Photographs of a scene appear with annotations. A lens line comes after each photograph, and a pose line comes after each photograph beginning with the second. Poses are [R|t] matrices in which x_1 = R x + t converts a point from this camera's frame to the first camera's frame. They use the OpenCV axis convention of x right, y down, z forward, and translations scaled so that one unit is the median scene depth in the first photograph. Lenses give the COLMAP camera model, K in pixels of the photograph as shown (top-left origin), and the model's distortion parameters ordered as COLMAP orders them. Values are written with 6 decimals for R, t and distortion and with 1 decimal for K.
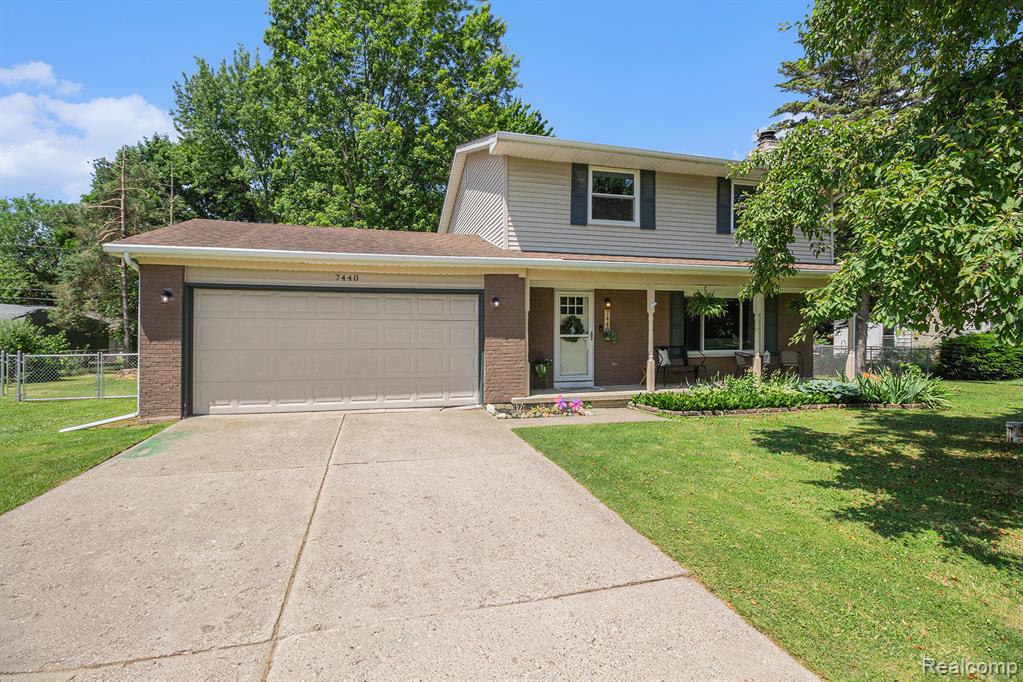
lens RADIAL K [[482.1, 0, 508.5], [0, 482.1, 331.6], [0, 0, 1]] dist [-0.000512, -0.012402]
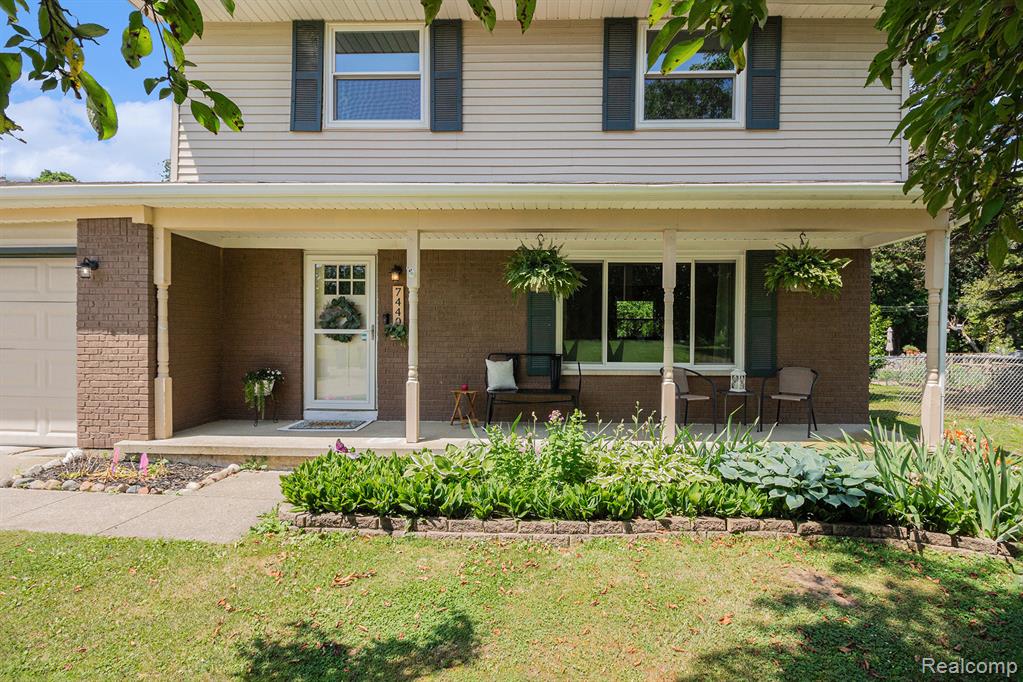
lens RADIAL K [[482.1, 0, 508.5], [0, 482.1, 331.6], [0, 0, 1]] dist [-0.000512, -0.012402]
pose [[0.958509, 0.008769, -0.284929, 0.500663], [-0.009814, 0.999949, -0.002240, 0.007836], [0.284894, 0.004944, 0.958546, 0.507757]]
